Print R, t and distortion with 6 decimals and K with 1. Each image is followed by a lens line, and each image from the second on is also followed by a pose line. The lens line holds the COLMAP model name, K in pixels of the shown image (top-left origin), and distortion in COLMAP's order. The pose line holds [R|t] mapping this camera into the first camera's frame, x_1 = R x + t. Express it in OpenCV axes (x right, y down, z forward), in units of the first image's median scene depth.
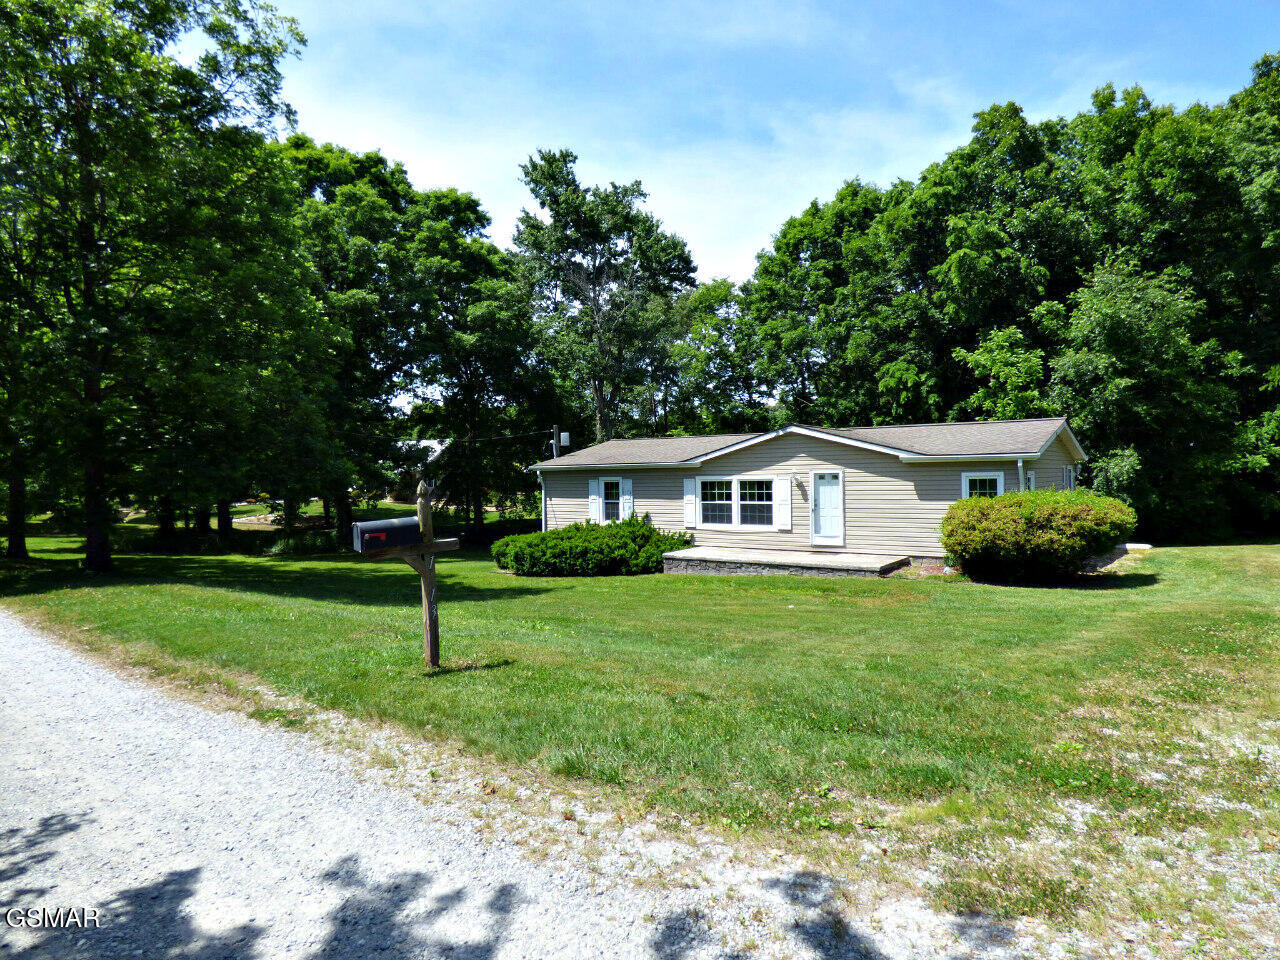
lens RADIAL K [[755.8, 0, 638.3], [0, 755.8, 488.3], [0, 0, 1]] dist [0.001864, -0.004653]
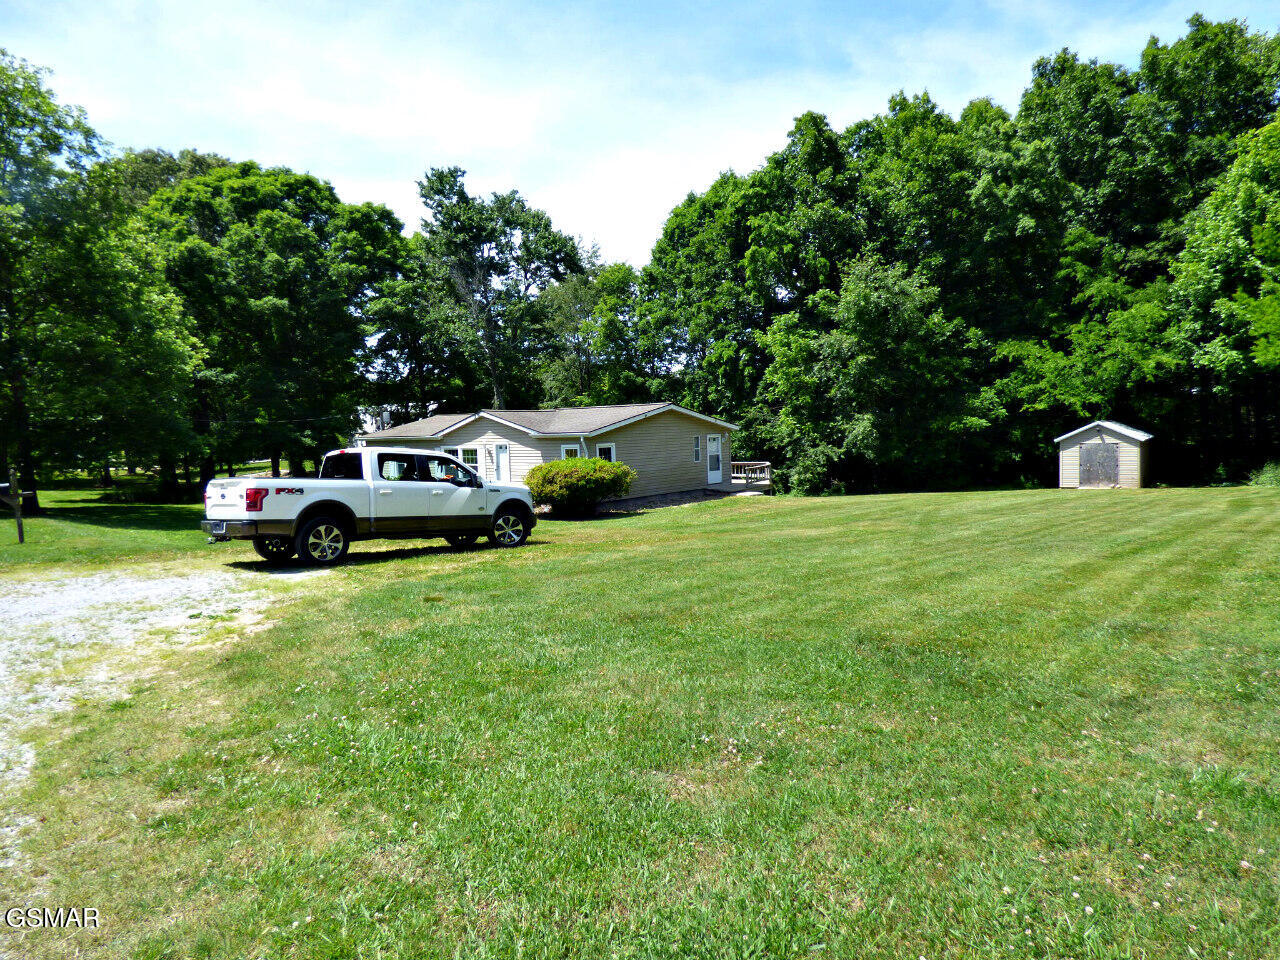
lens RADIAL K [[755.8, 0, 641.2], [0, 755.8, 473.0], [0, 0, 1]] dist [0.001864, -0.004653]
pose [[0.995684, -0.009741, -0.092291, 0.331664], [0.013874, 0.998924, 0.044248, -0.013002], [0.091760, -0.045337, 0.994748, -0.201022]]
